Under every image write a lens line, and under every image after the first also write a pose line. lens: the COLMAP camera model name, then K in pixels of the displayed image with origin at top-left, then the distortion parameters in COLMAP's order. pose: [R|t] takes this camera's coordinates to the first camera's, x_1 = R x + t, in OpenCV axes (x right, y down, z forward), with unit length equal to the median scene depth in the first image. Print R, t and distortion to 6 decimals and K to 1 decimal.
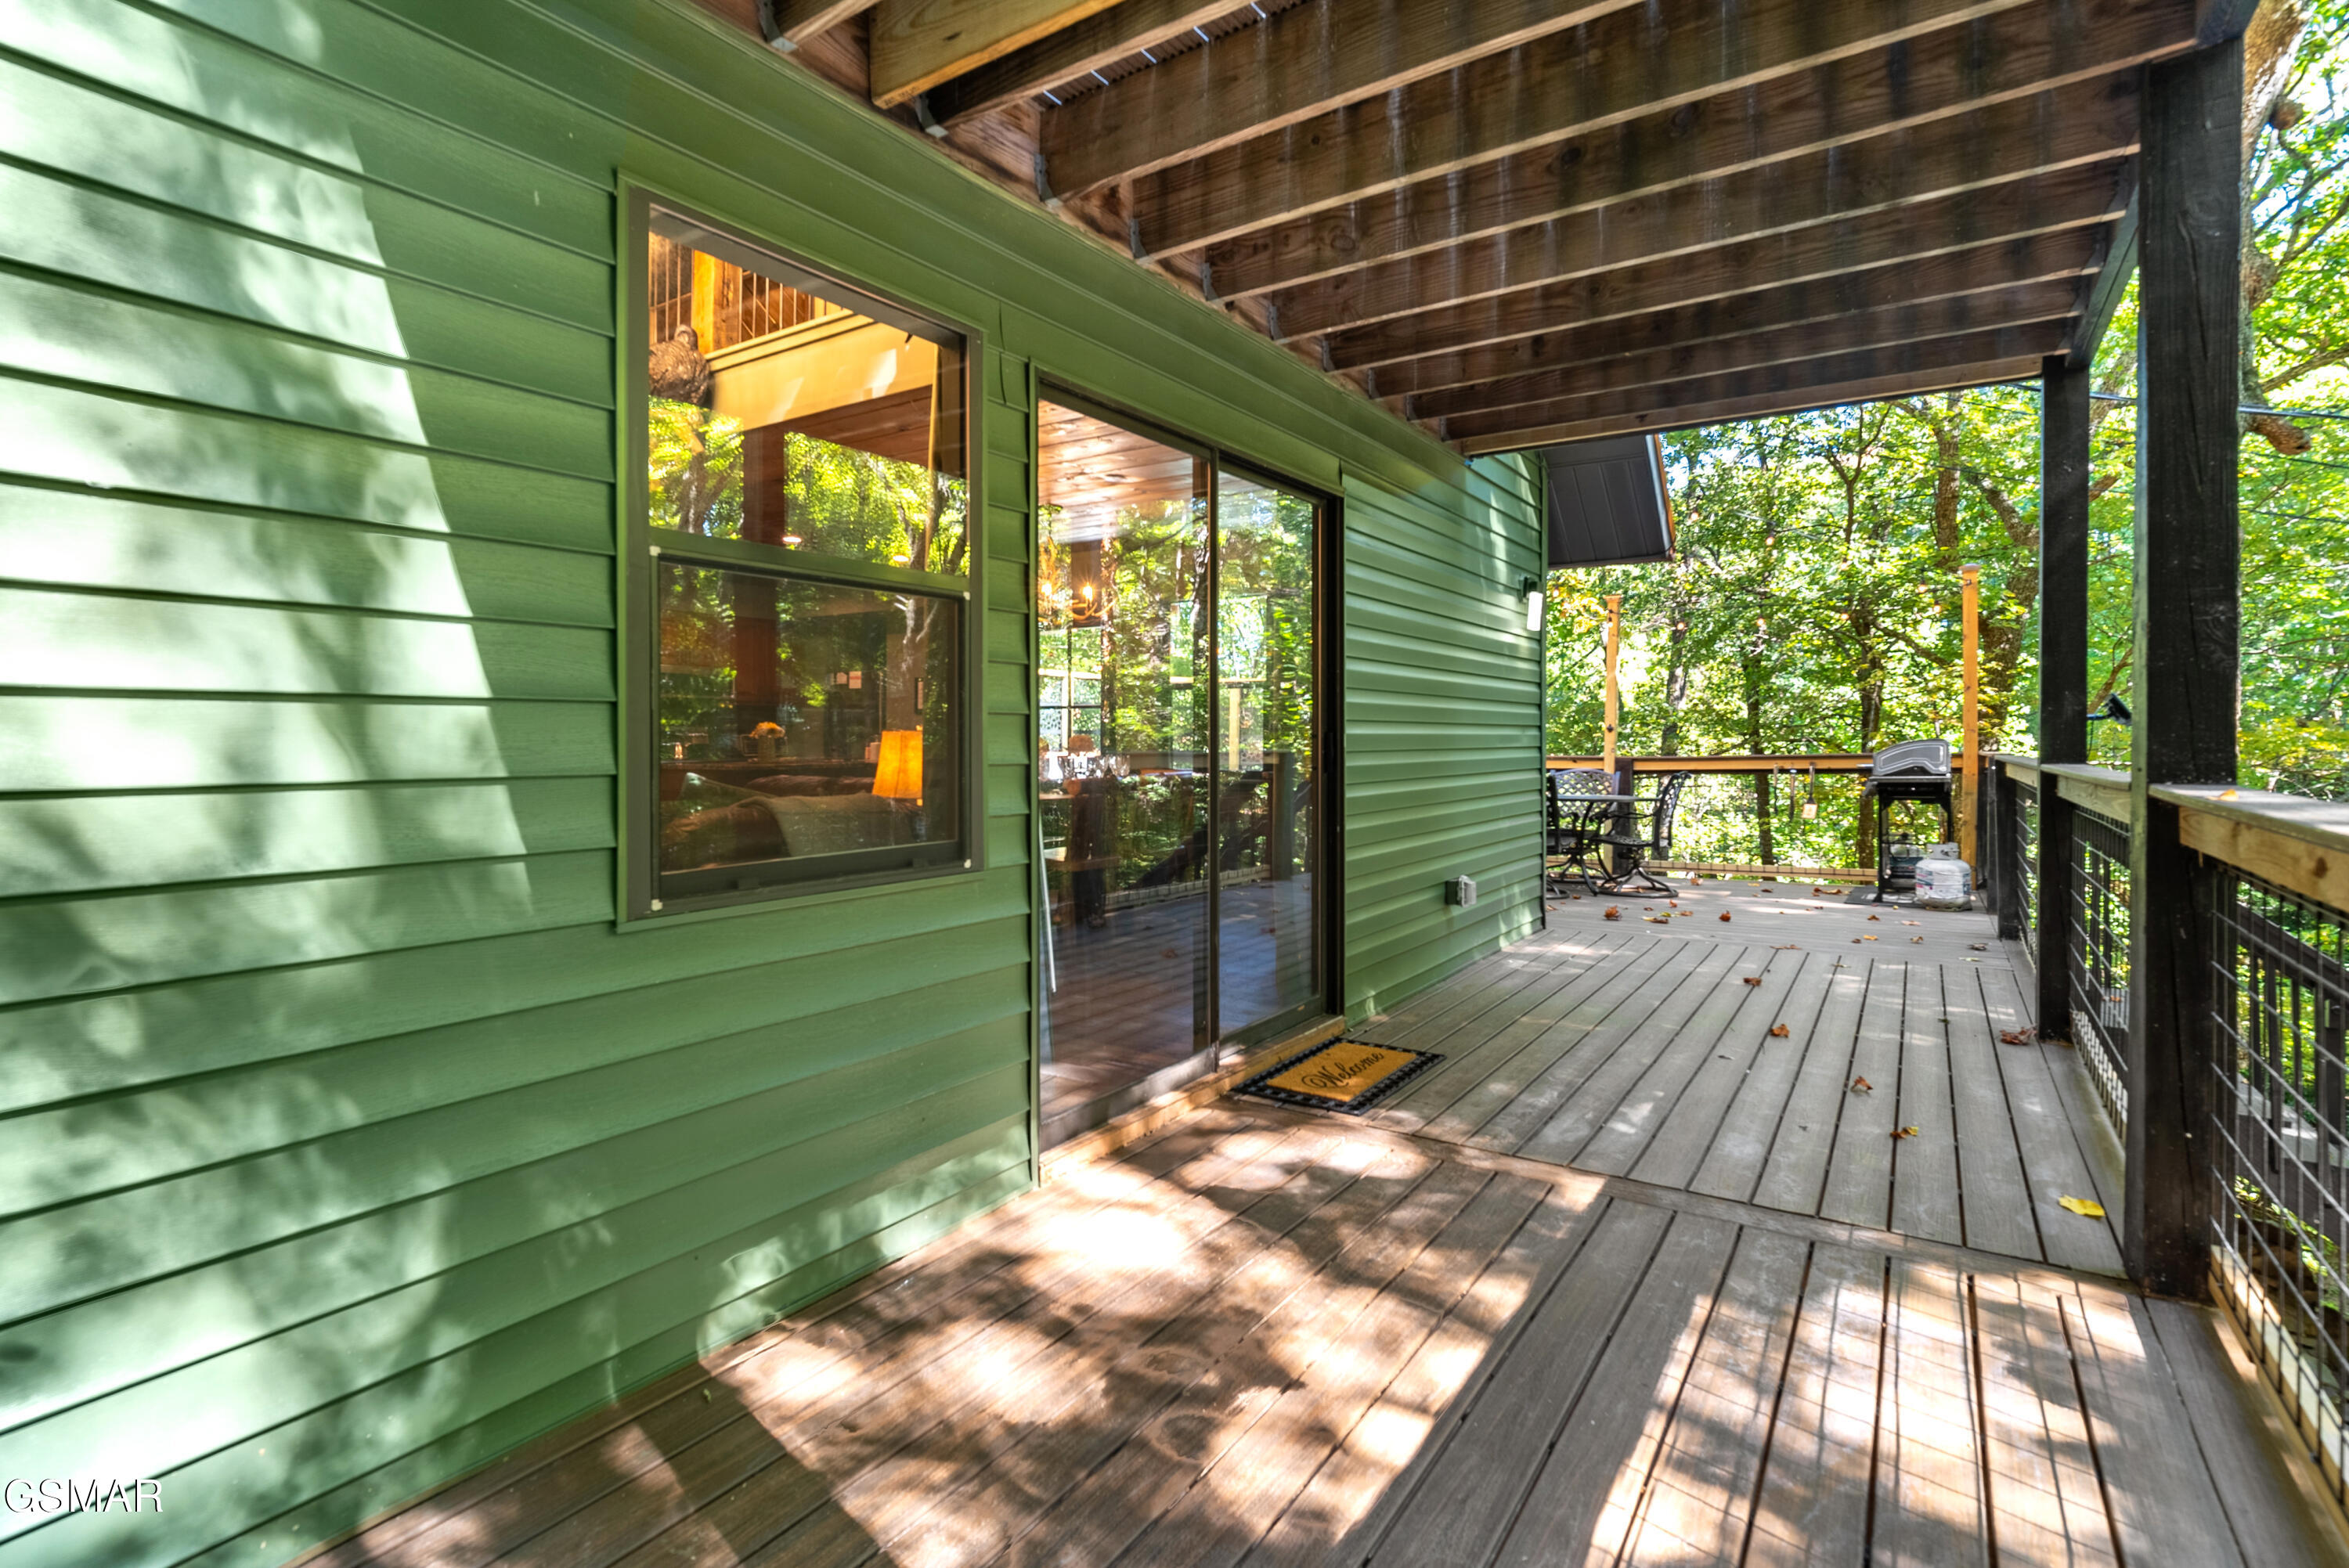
lens RADIAL K [[1112.3, 0, 1167.3], [0, 1112.3, 766.9], [0, 0, 1]] dist [0.005085, 0.000577]
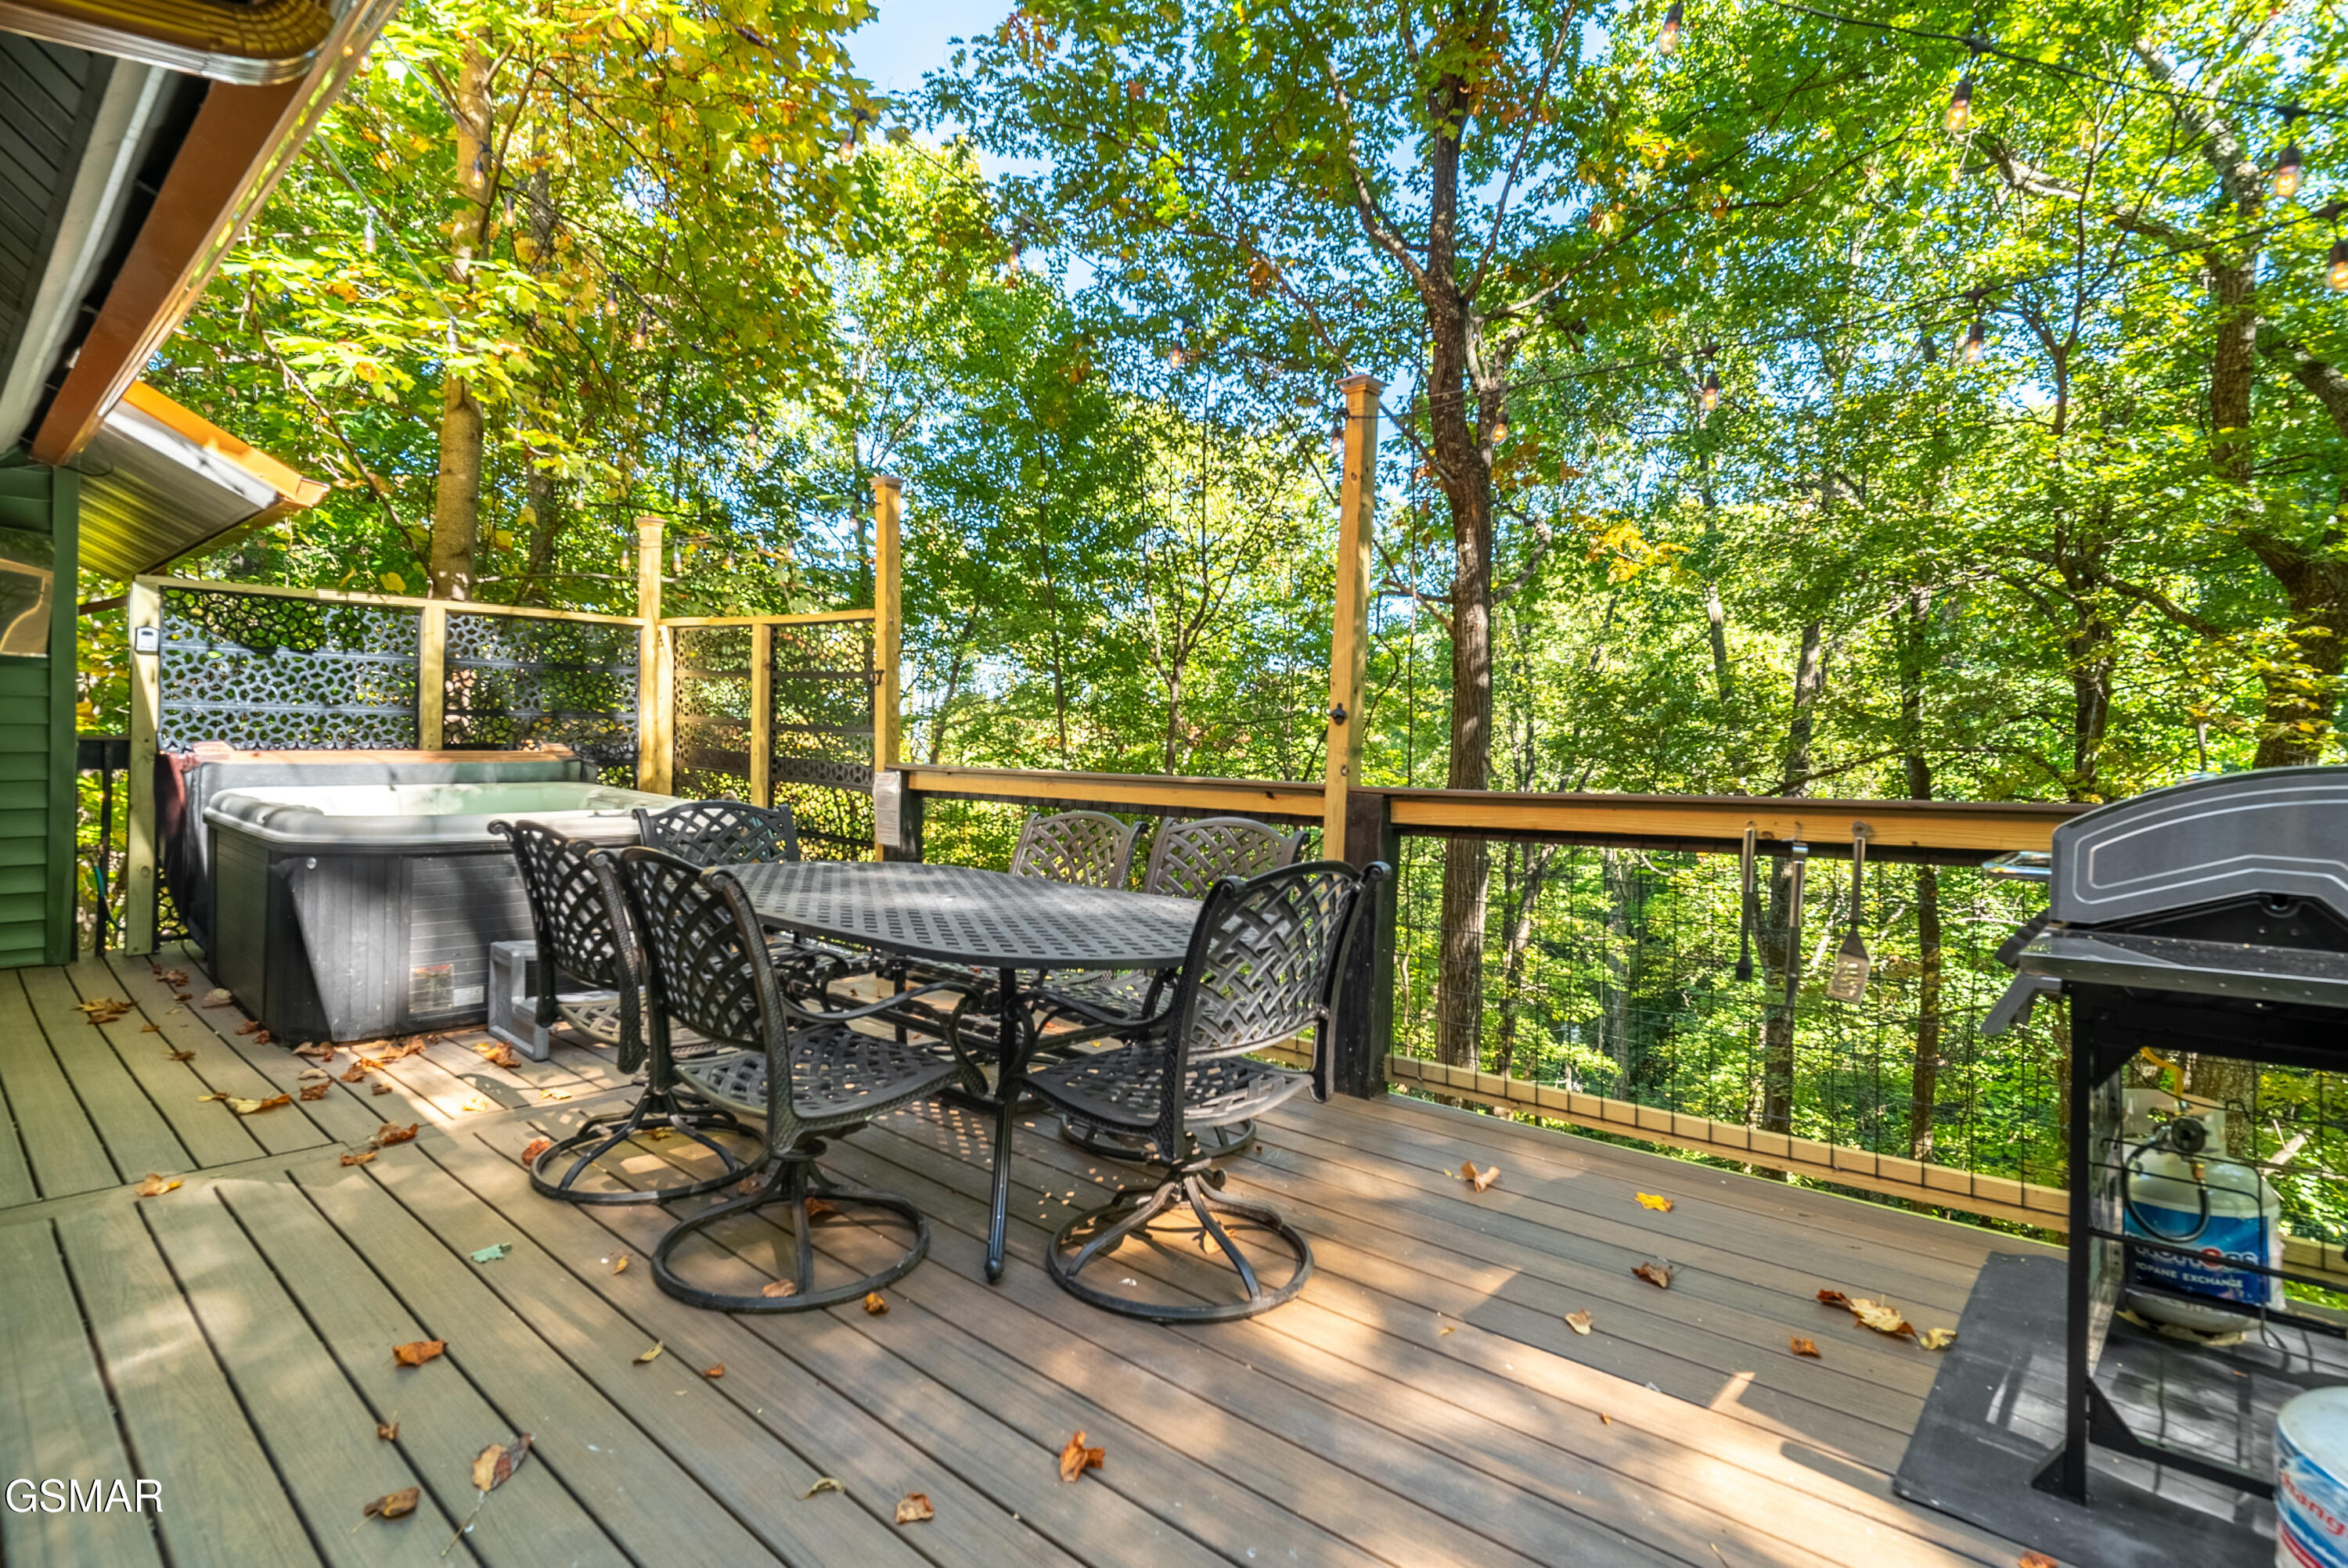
lens RADIAL K [[1111.8, 0, 1182.7], [0, 1111.8, 784.1], [0, 0, 1]] dist [0.005085, 0.000577]
pose [[0.992269, 0.023594, -0.121843, 0.177268], [-0.021067, 0.999536, 0.021987, -0.007788], [0.122305, -0.019250, 0.992306, 0.273706]]
